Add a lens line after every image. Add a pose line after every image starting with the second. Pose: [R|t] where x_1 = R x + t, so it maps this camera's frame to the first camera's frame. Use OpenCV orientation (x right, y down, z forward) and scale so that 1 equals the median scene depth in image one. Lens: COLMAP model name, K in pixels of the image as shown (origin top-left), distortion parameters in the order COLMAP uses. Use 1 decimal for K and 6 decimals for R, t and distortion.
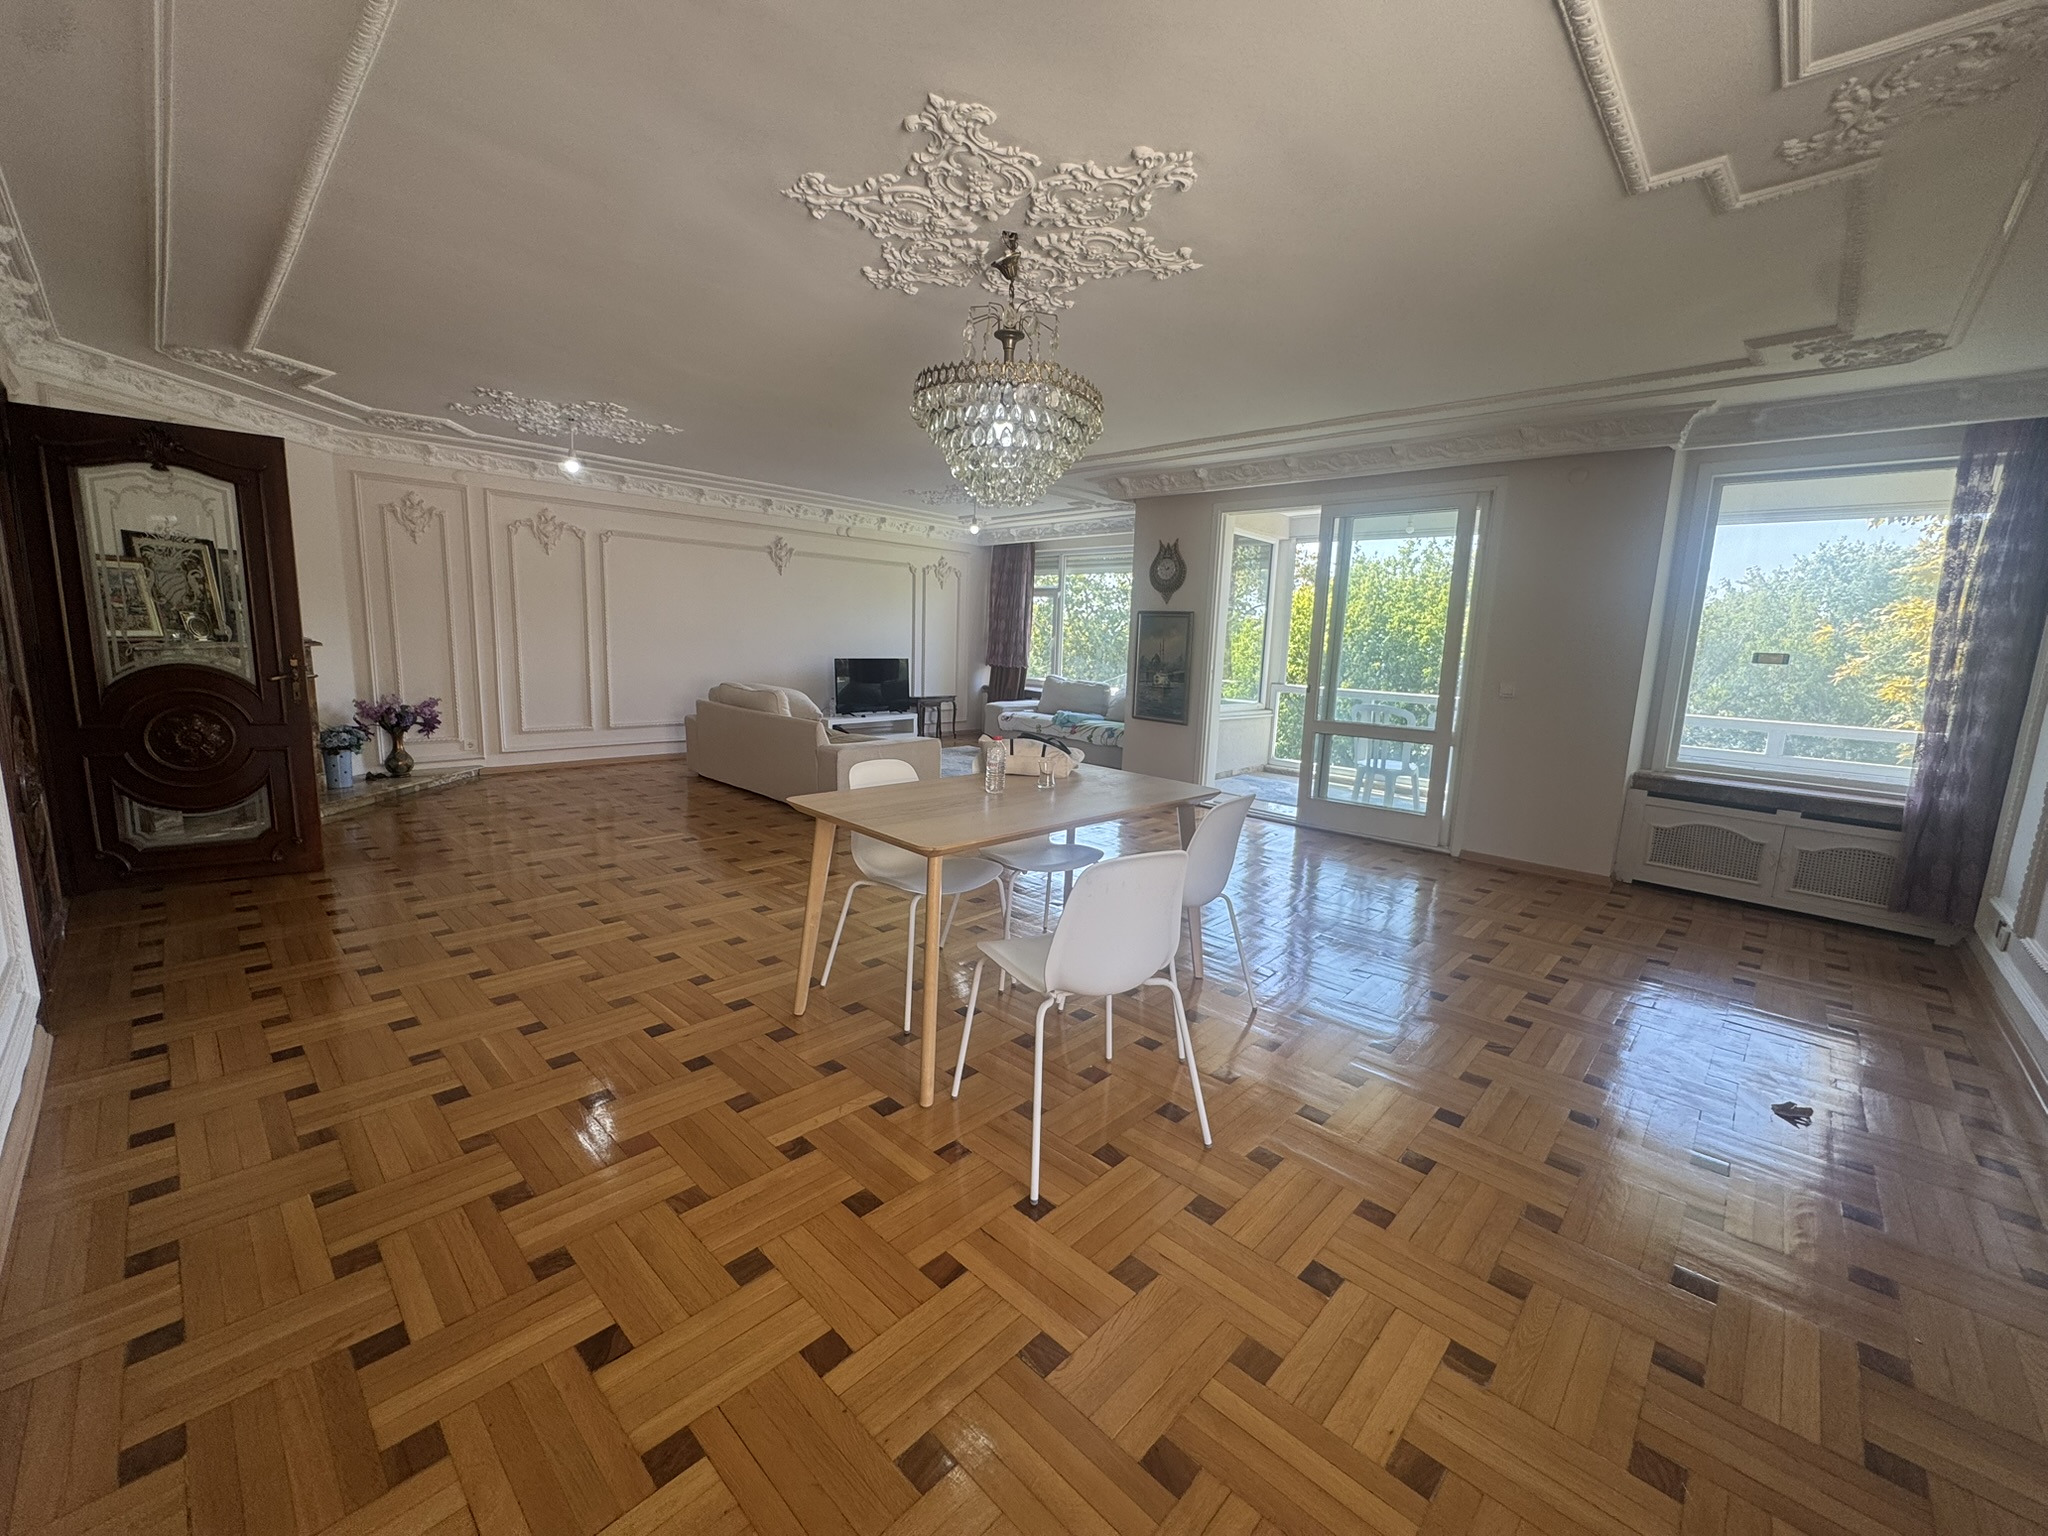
lens RADIAL K [[819.4, 0, 1022.8], [0, 819.4, 766.4], [0, 0, 1]] dist [-0.004682, -0.000115]
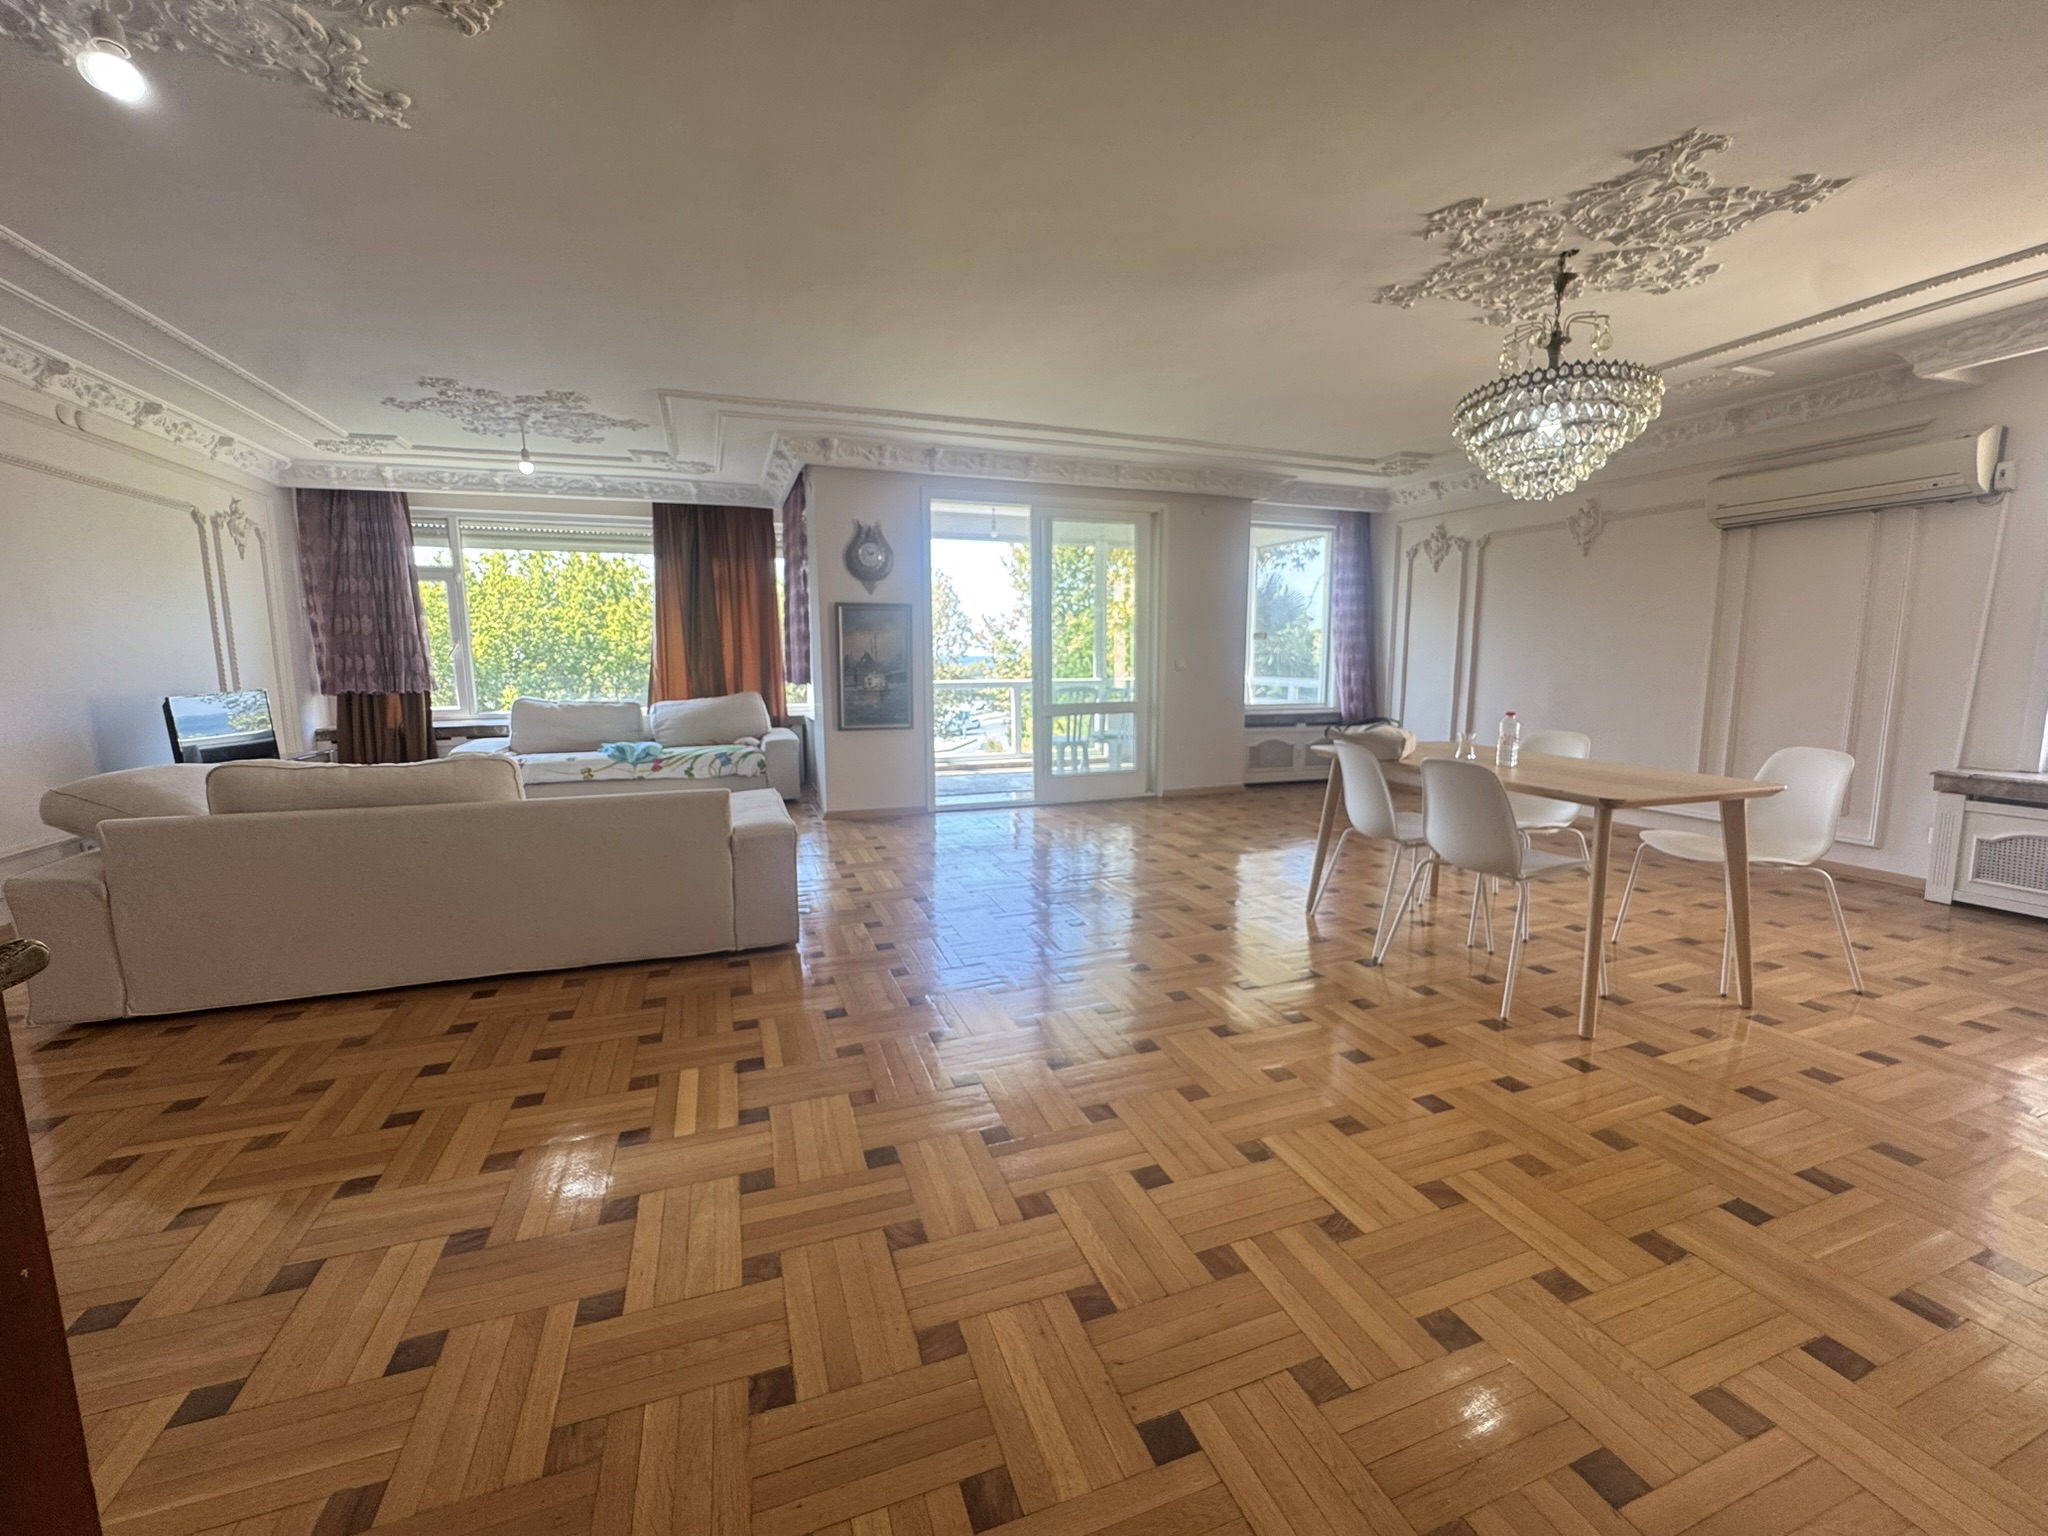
lens RADIAL K [[819.4, 0, 1022.8], [0, 819.4, 766.4], [0, 0, 1]] dist [-0.004682, -0.000115]
pose [[0.442469, -0.160748, 0.882259, -0.560614], [0.162802, 0.981855, 0.097246, -0.078240], [-0.881882, 0.100605, 0.460610, 0.477443]]
